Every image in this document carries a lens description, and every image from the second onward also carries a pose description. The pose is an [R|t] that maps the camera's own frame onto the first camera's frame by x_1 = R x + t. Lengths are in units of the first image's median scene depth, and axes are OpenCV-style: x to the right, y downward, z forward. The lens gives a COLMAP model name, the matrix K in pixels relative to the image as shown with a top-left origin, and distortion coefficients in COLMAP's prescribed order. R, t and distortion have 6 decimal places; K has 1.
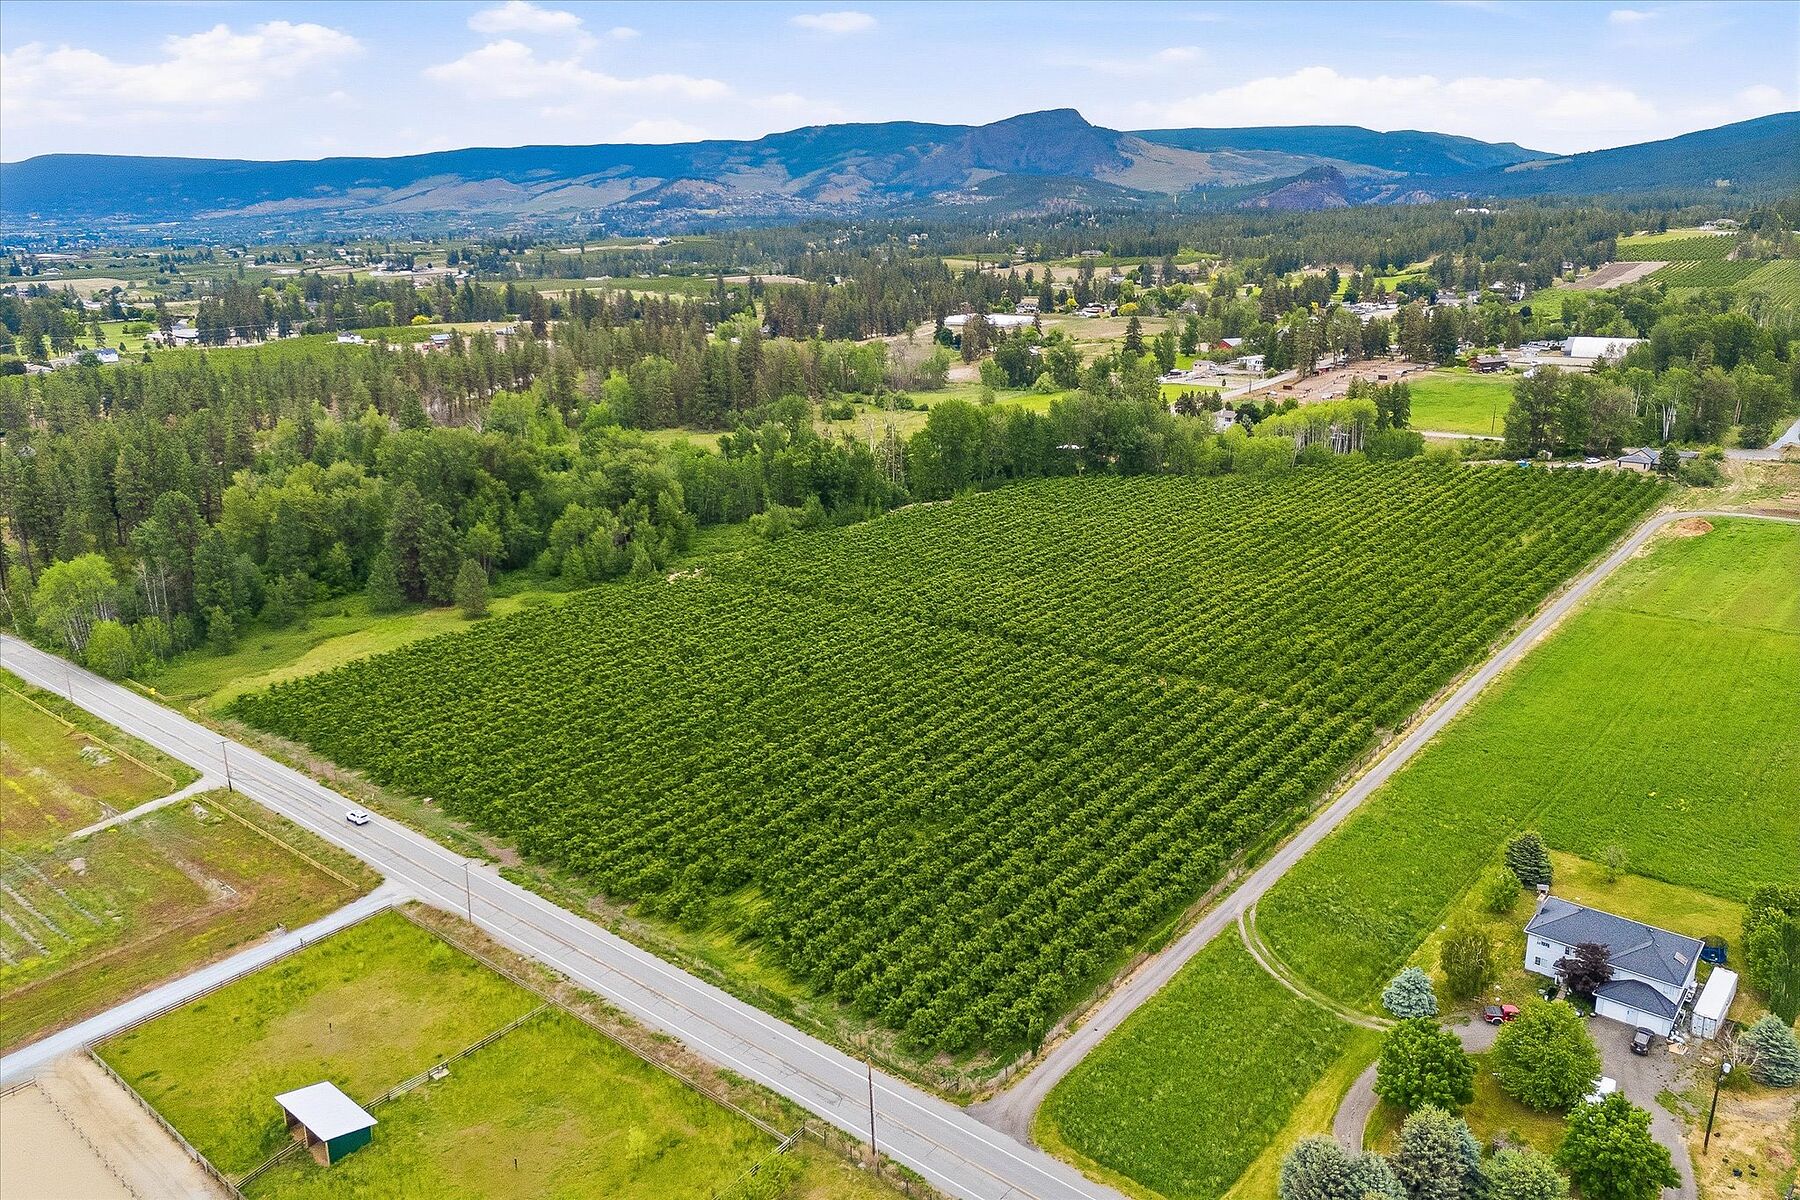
lens RADIAL K [[1317.5, 0, 901.5], [0, 1317.5, 545.8], [0, 0, 1]] dist [0.082378, -0.069329]
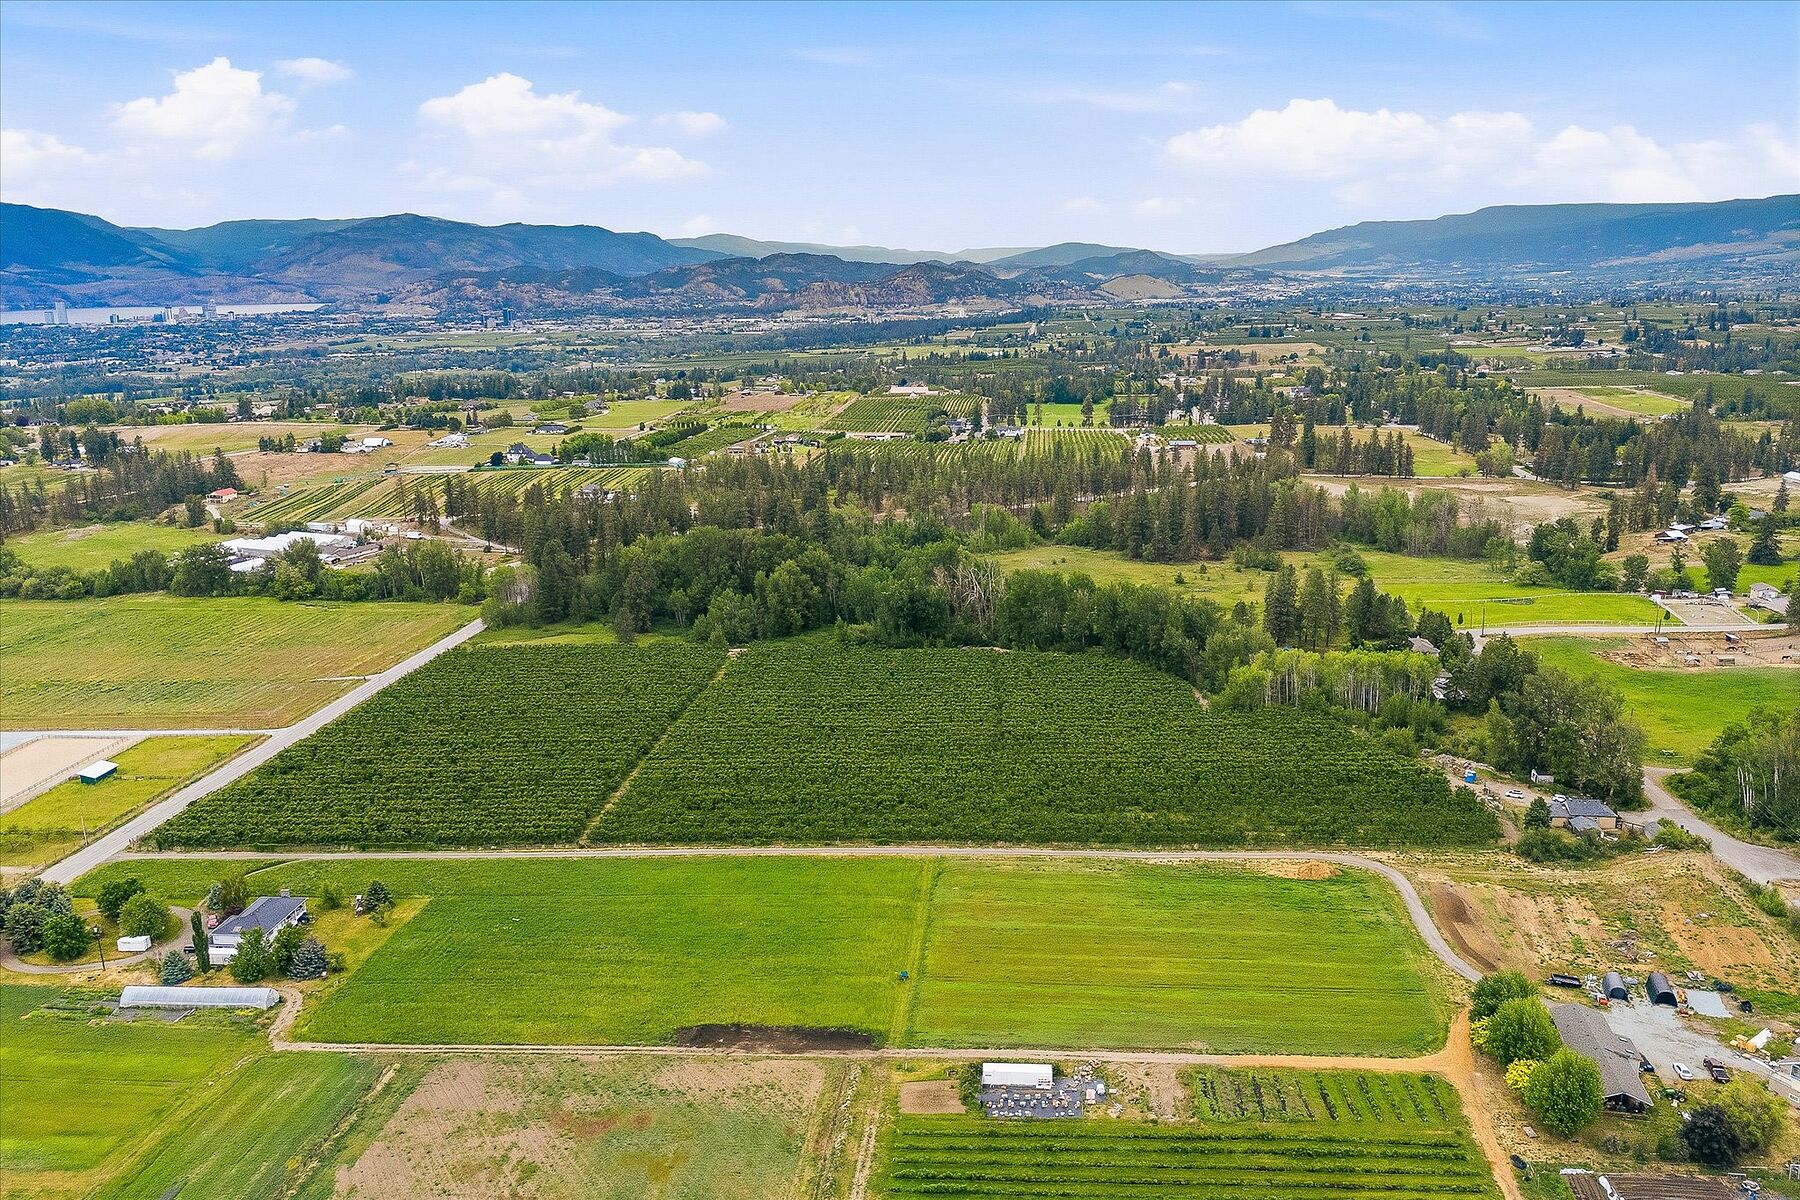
lens RADIAL K [[1301.4, 0, 906.6], [0, 1301.4, 642.5], [0, 0, 1]] dist [0.072603, -0.068845]
pose [[0.564743, 0.227136, -0.793395, 1.681414], [-0.192587, 0.971107, 0.140927, -0.350430], [0.802481, 0.073210, 0.592169, 0.434398]]
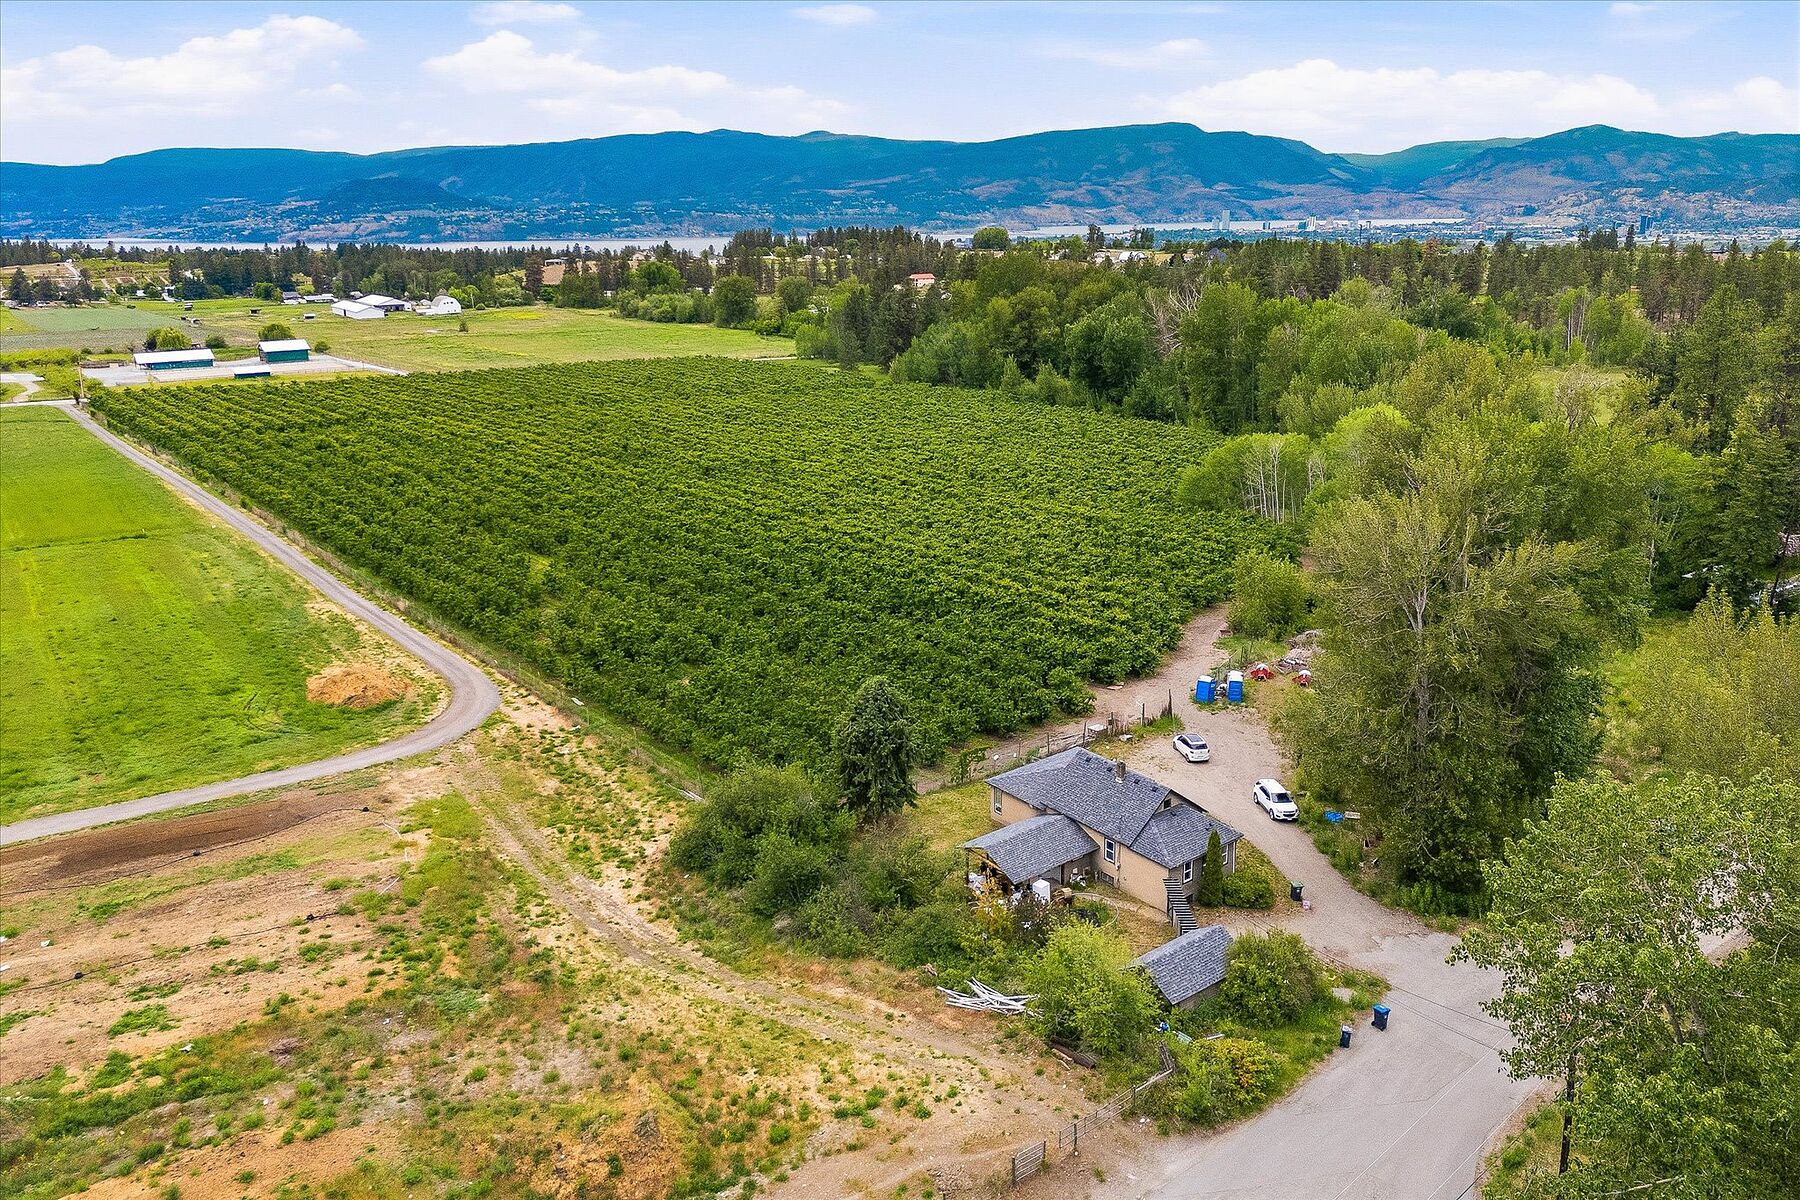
lens RADIAL K [[1317.5, 0, 901.5], [0, 1317.5, 545.8], [0, 0, 1]] dist [0.082378, -0.069329]
pose [[-0.215973, 0.253166, -0.943007, 1.356475], [-0.233178, 0.924482, 0.301596, -0.283019], [0.948147, 0.285025, -0.140631, 1.820018]]
